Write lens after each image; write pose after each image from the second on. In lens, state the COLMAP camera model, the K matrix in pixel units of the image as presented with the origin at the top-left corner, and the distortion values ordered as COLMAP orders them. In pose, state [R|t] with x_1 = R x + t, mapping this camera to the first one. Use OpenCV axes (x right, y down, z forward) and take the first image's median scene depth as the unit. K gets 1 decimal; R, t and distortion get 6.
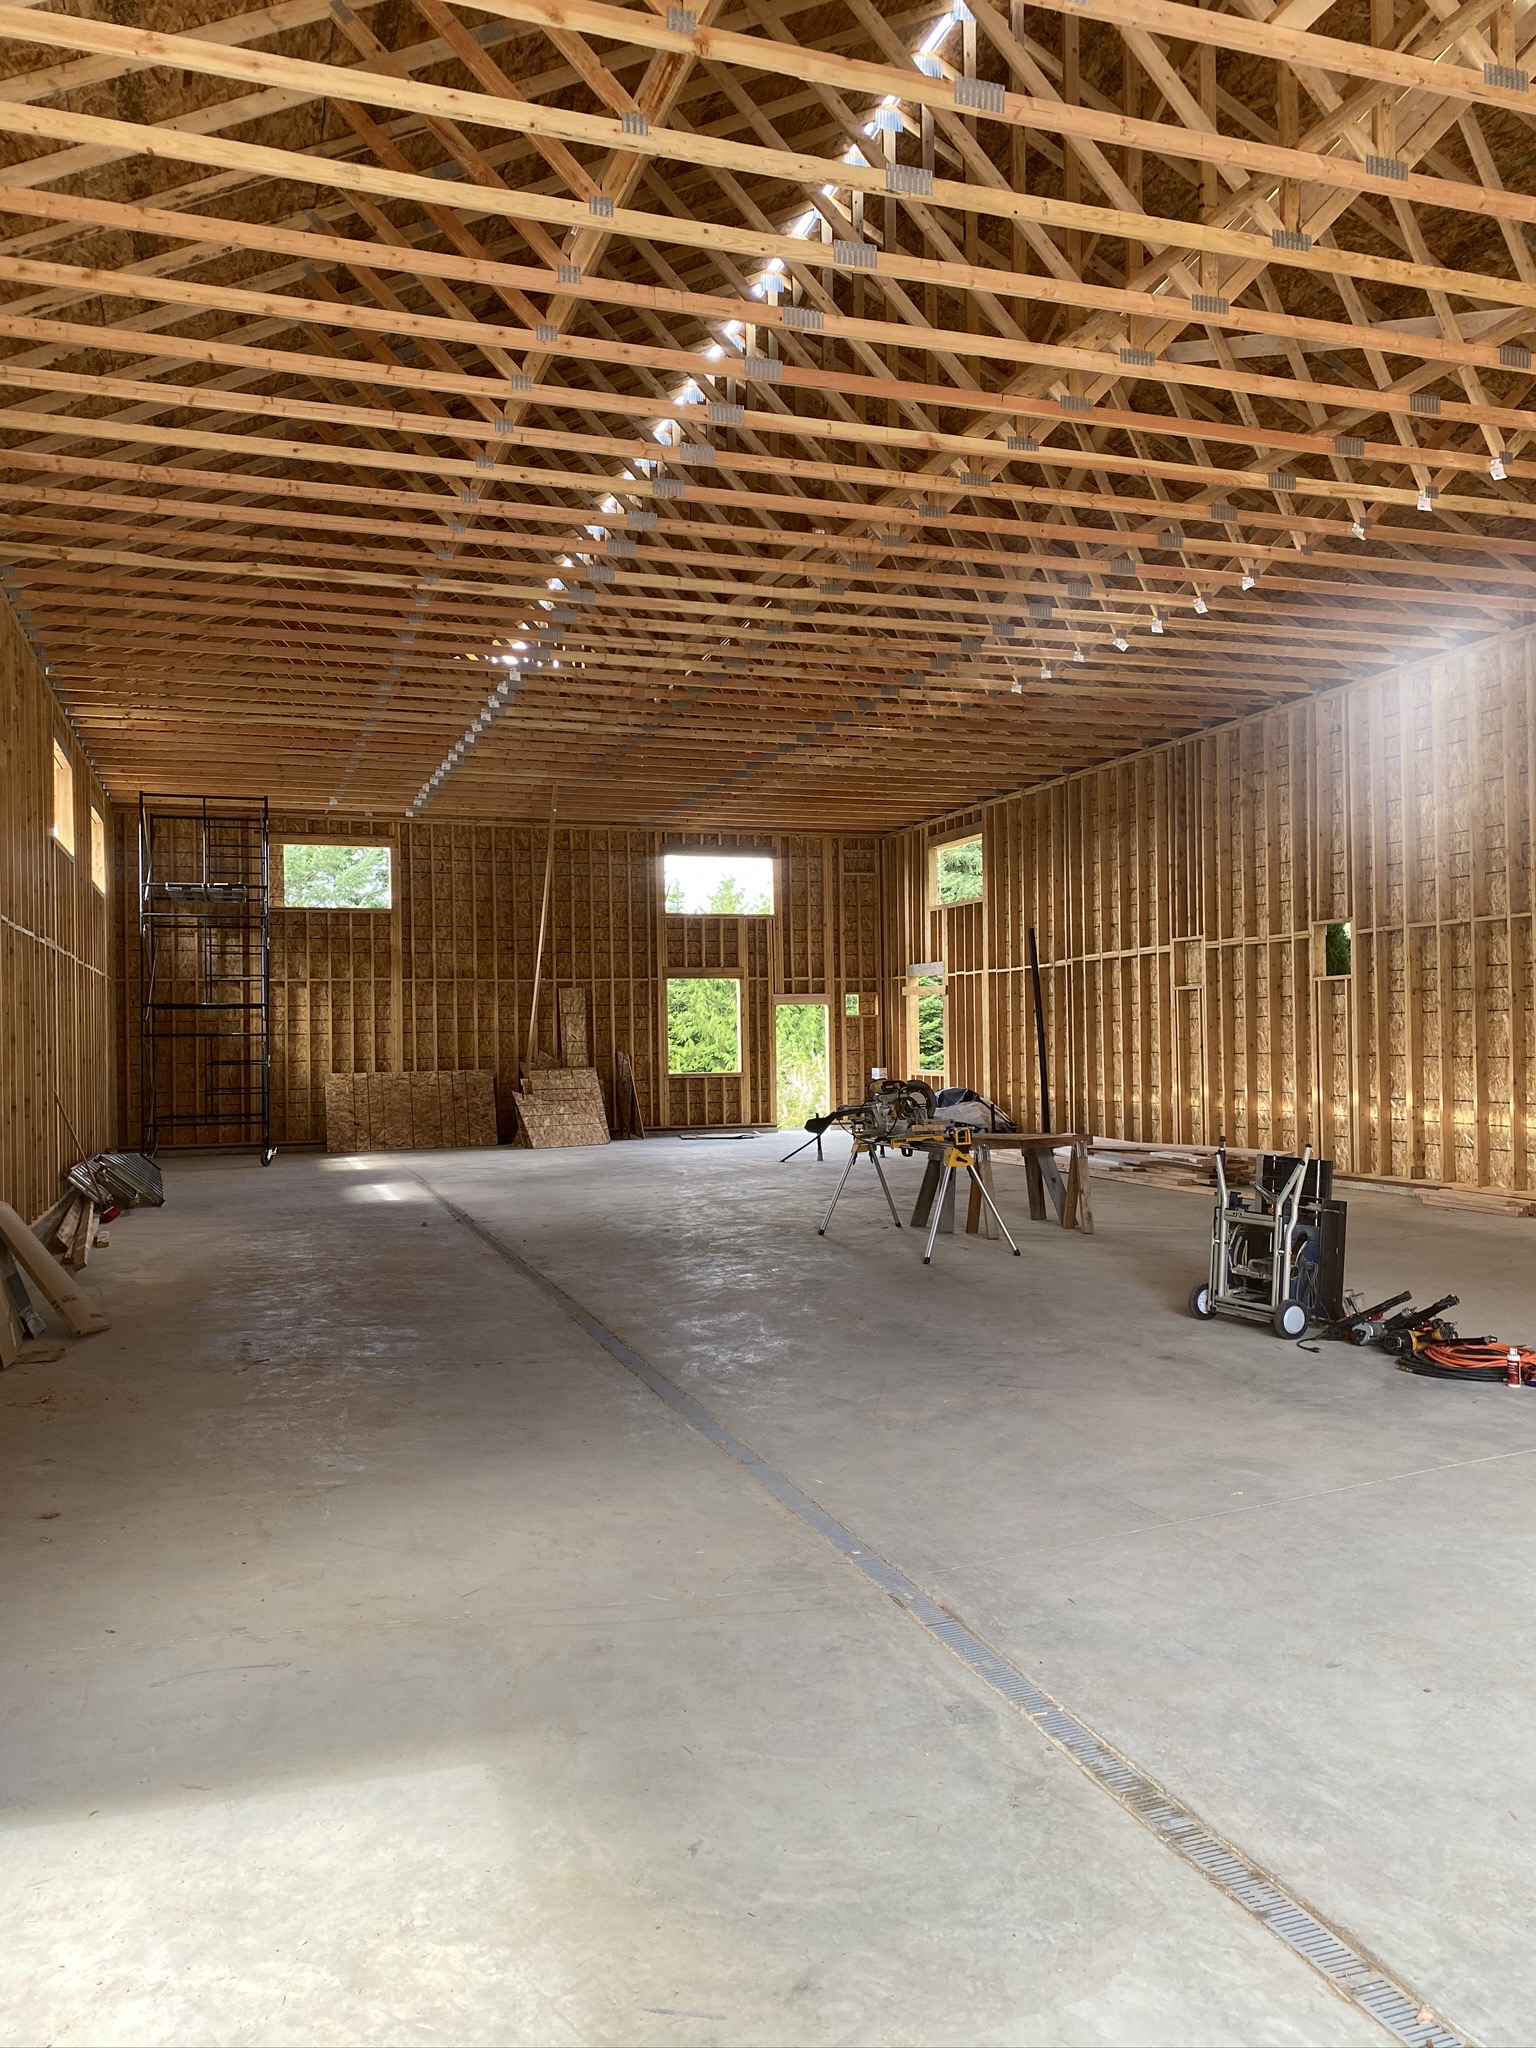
lens RADIAL K [[1571.4, 0, 763.5], [0, 1571.4, 1020.4], [0, 0, 1]] dist [0.066147, -0.067085]
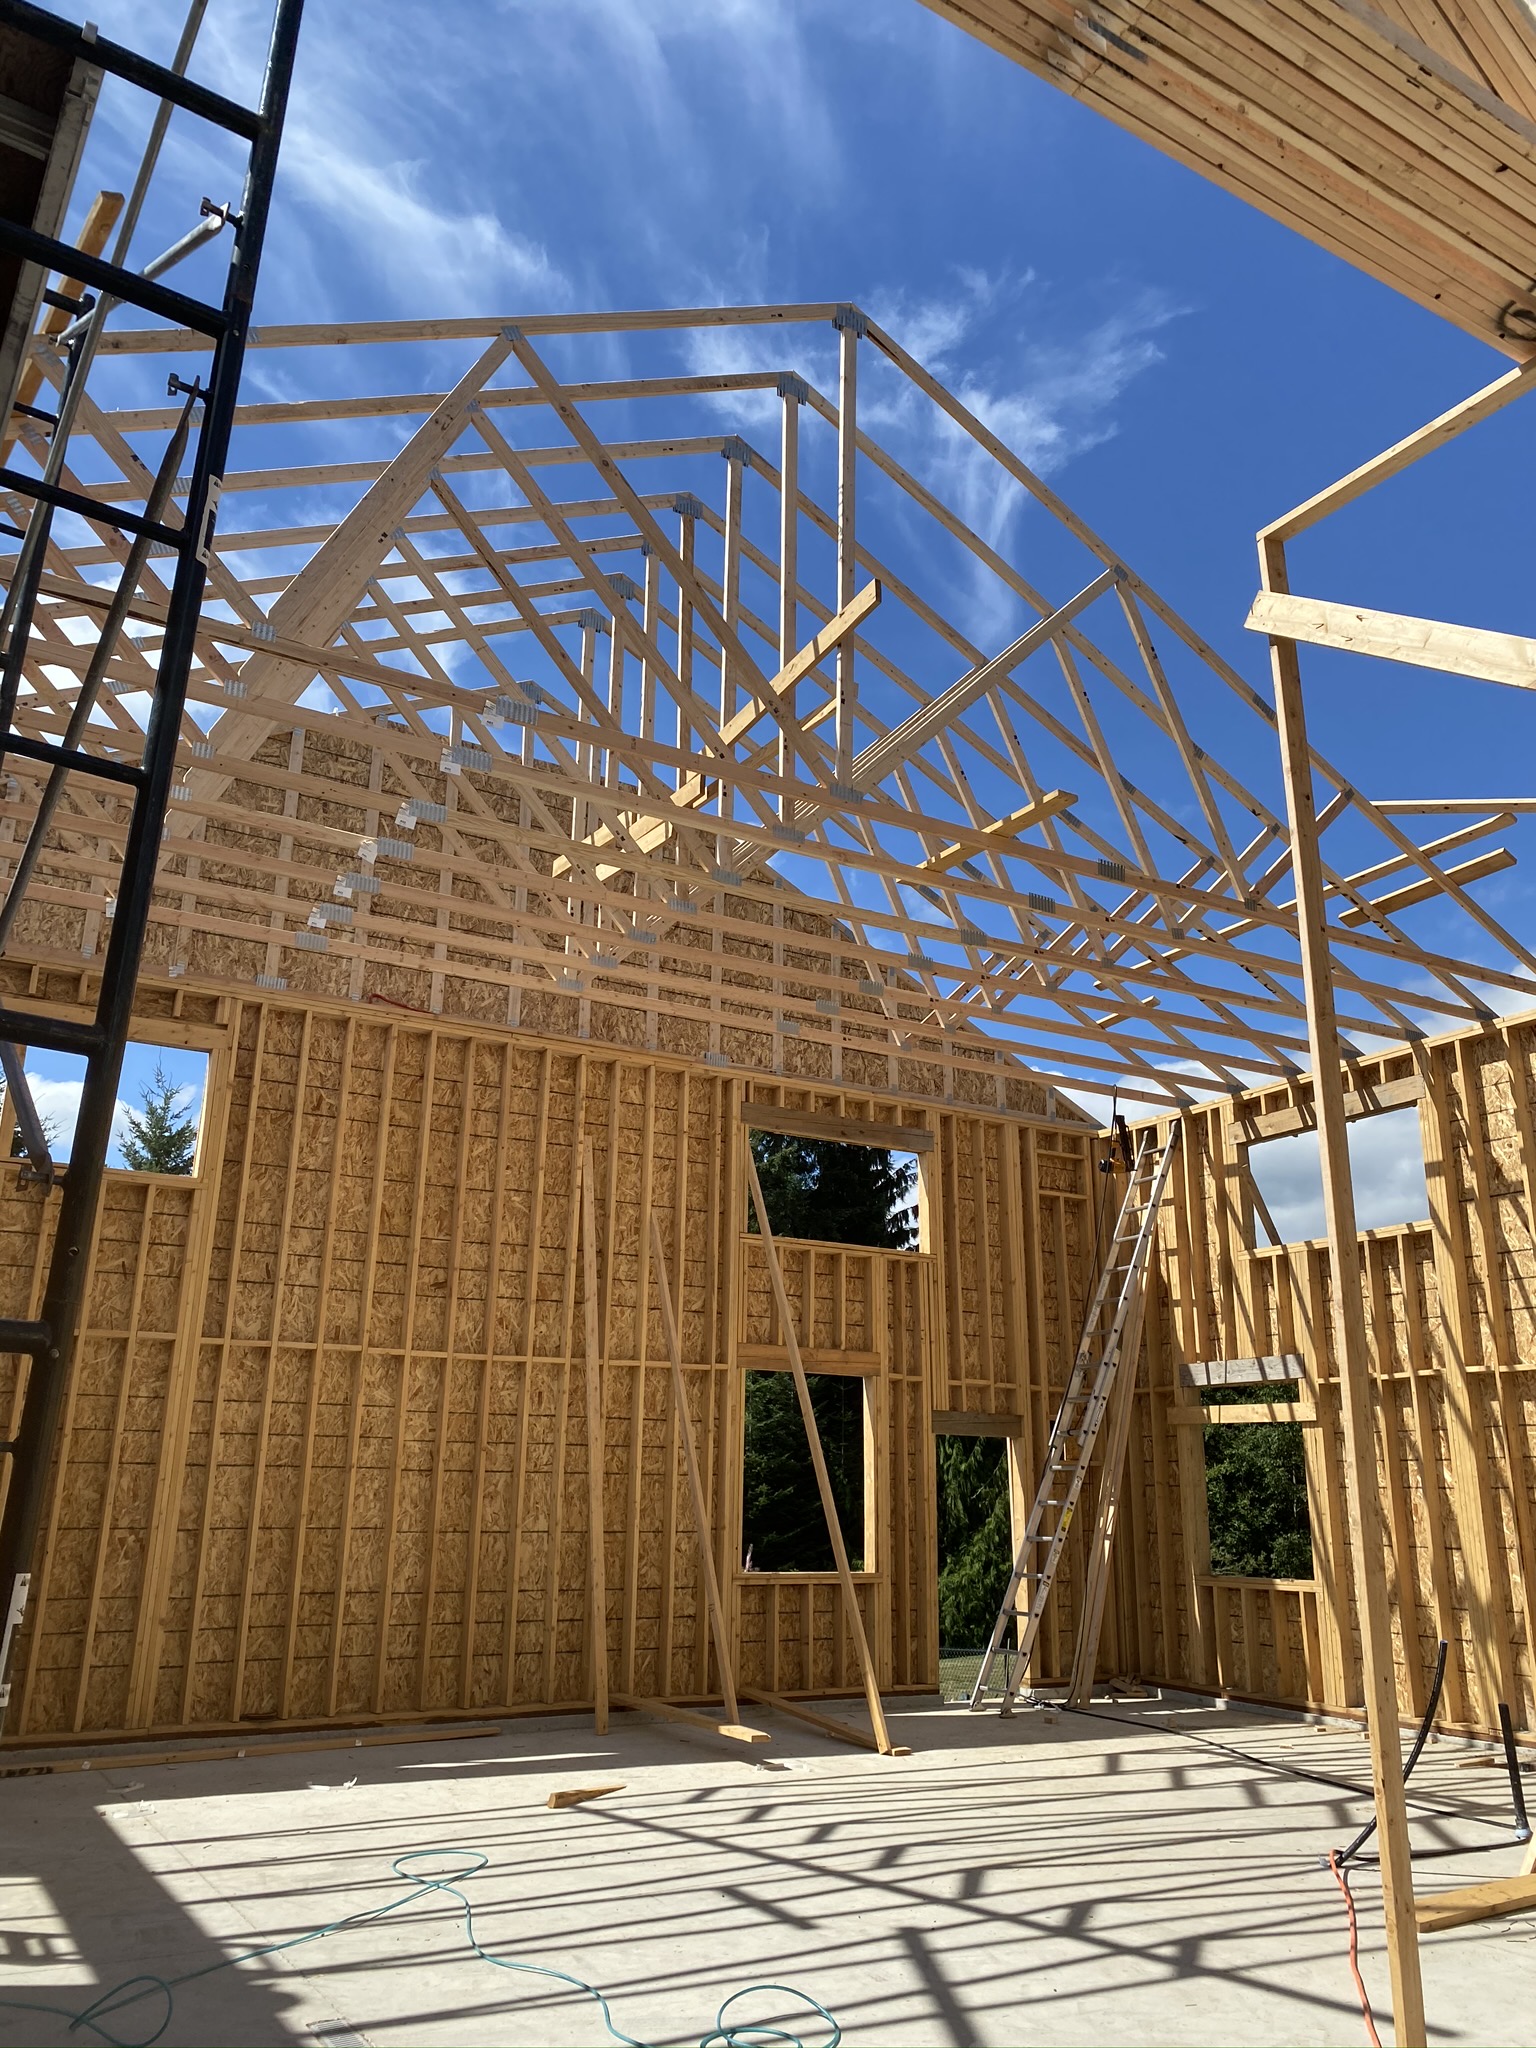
lens RADIAL K [[1571.4, 0, 770.0], [0, 1571.4, 1022.3], [0, 0, 1]] dist [0.066147, -0.067085]
pose [[0.982371, 0.078547, 0.169642, -0.152707], [-0.025658, 0.955513, -0.293832, 0.015834], [-0.185175, 0.284299, 0.940683, 0.519296]]
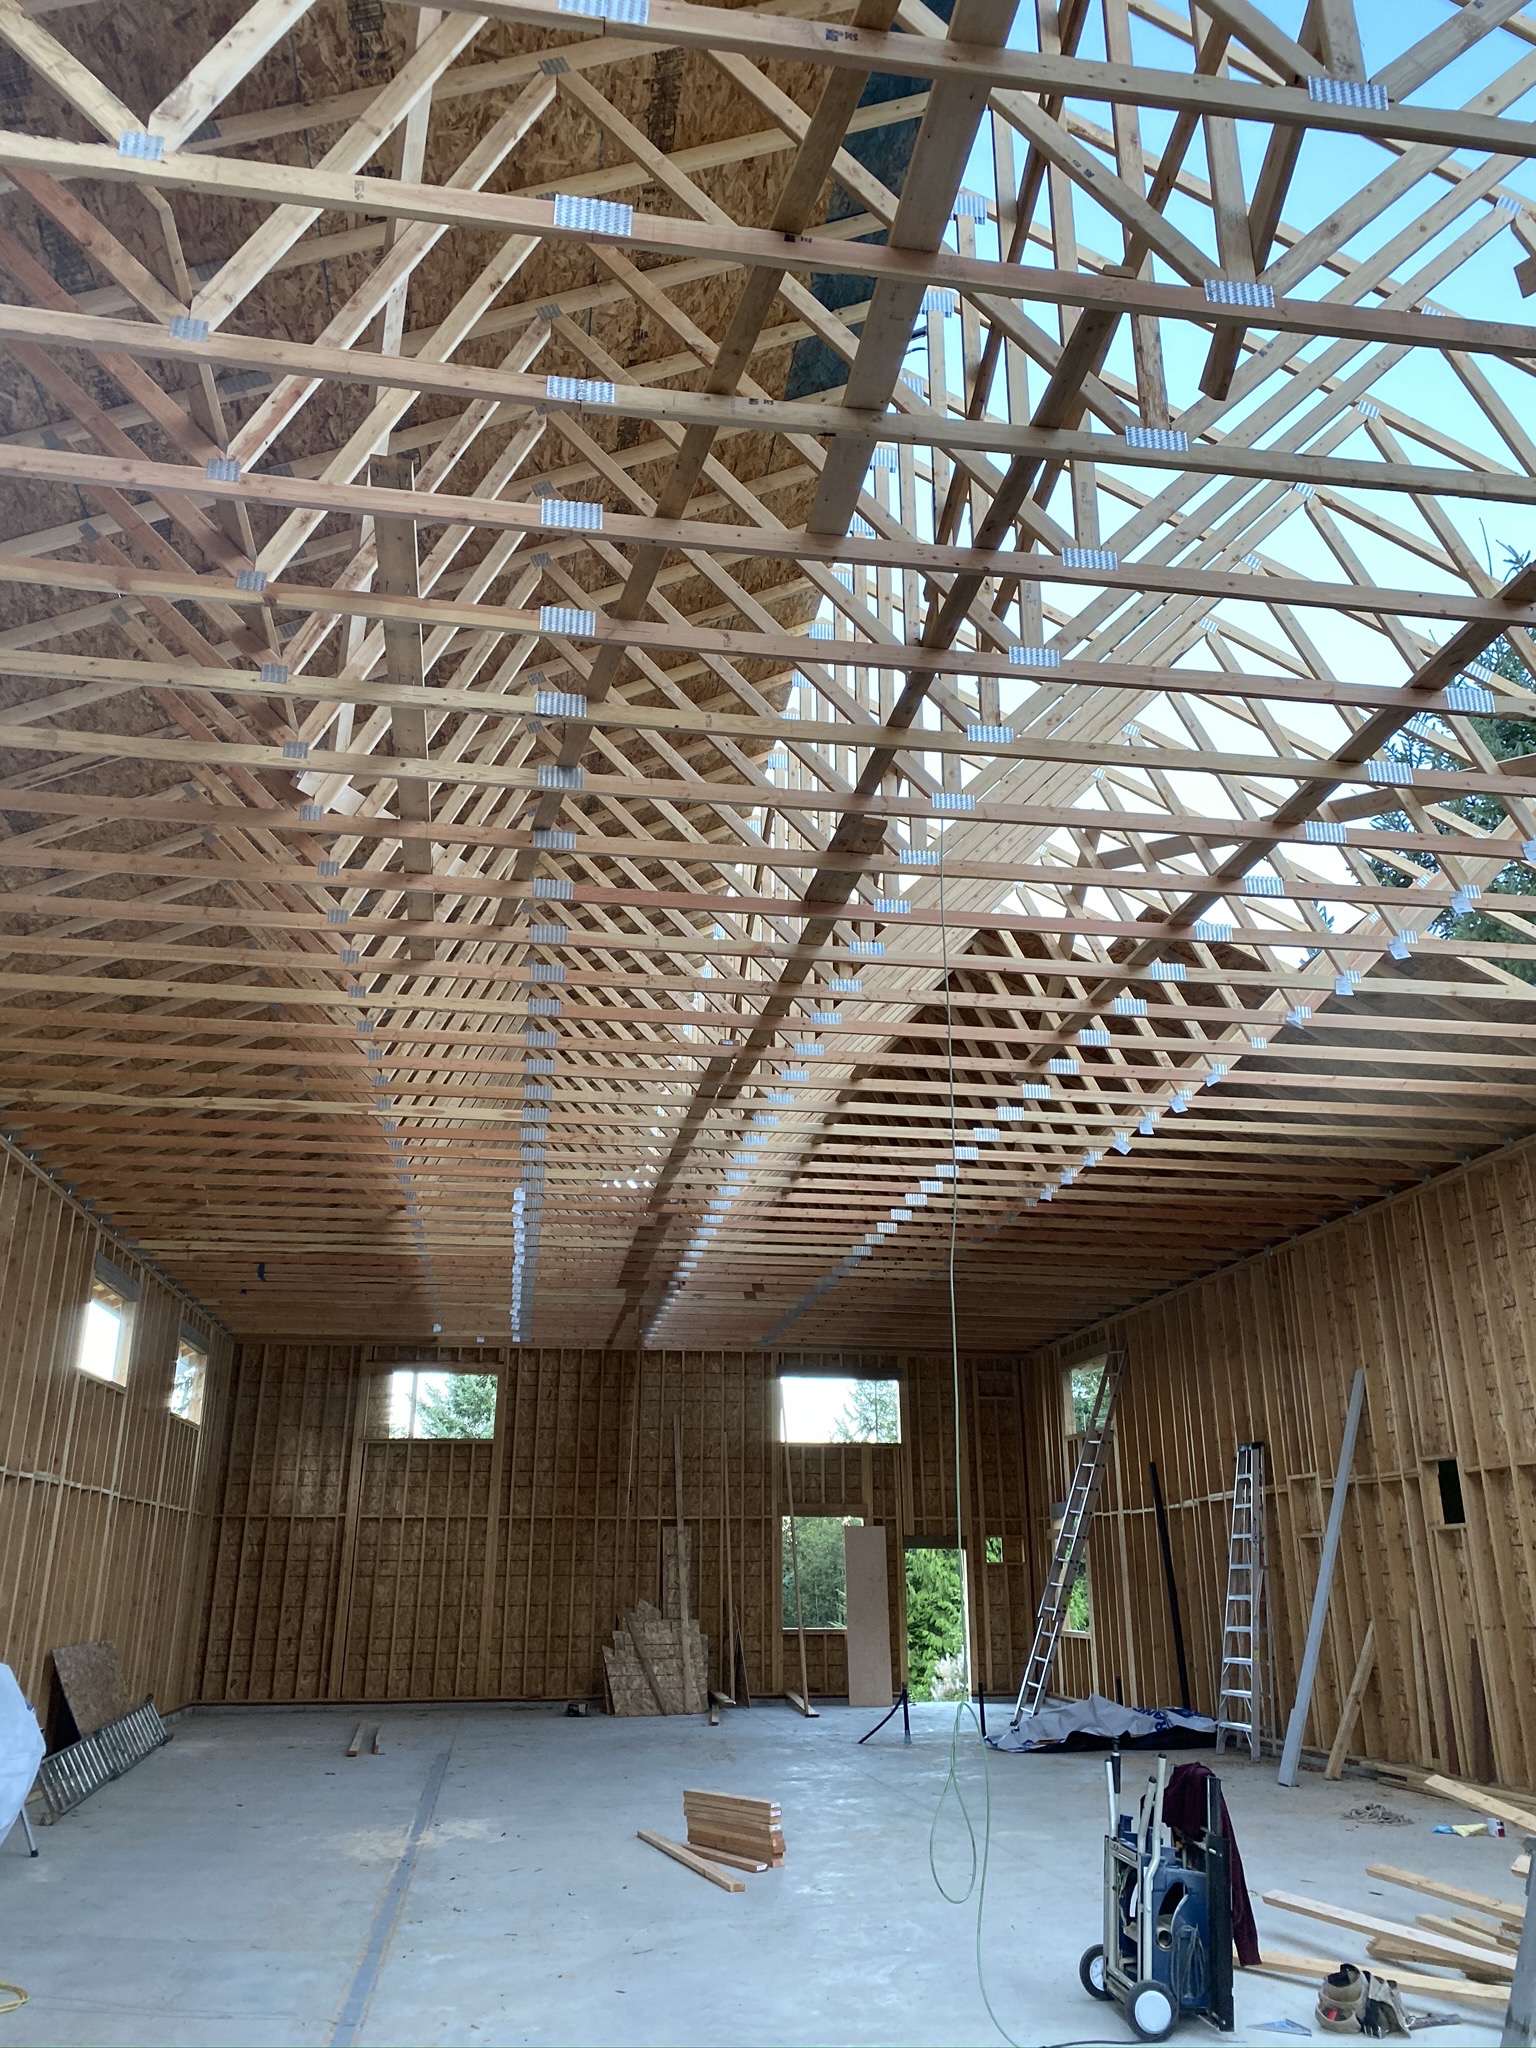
lens RADIAL K [[1571.4, 0, 766.0], [0, 1571.4, 1012.9], [0, 0, 1]] dist [0.066147, -0.067085]
pose [[0.984066, -0.046182, -0.171703, 0.106728], [-0.012608, 0.945125, -0.326466, -0.002750], [0.177357, 0.323429, 0.929483, 0.039628]]
